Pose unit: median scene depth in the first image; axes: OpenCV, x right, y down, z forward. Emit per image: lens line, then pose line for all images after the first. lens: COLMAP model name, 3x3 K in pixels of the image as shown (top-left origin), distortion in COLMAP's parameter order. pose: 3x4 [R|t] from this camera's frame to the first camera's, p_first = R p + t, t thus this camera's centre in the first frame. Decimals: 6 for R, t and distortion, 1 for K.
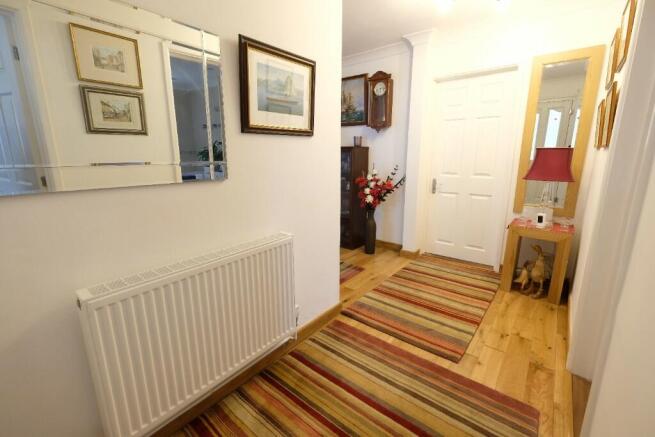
lens RADIAL K [[285.6, 0, 328.4], [0, 285.6, 215.9], [0, 0, 1]] dist [-0.003338, 0.000966]
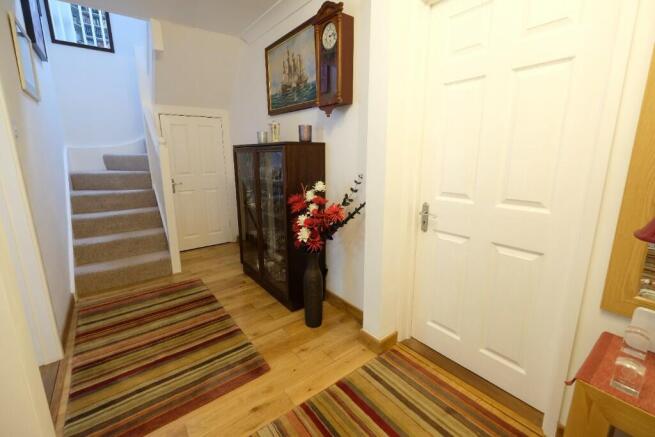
lens RADIAL K [[285.6, 0, 327.6], [0, 285.6, 218.2], [0, 0, 1]] dist [-0.003338, 0.000966]
pose [[0.974937, 0.046194, -0.217635, 0.304645], [-0.046116, 0.998921, 0.005443, -0.095762], [0.217651, 0.004730, 0.976015, 0.454708]]
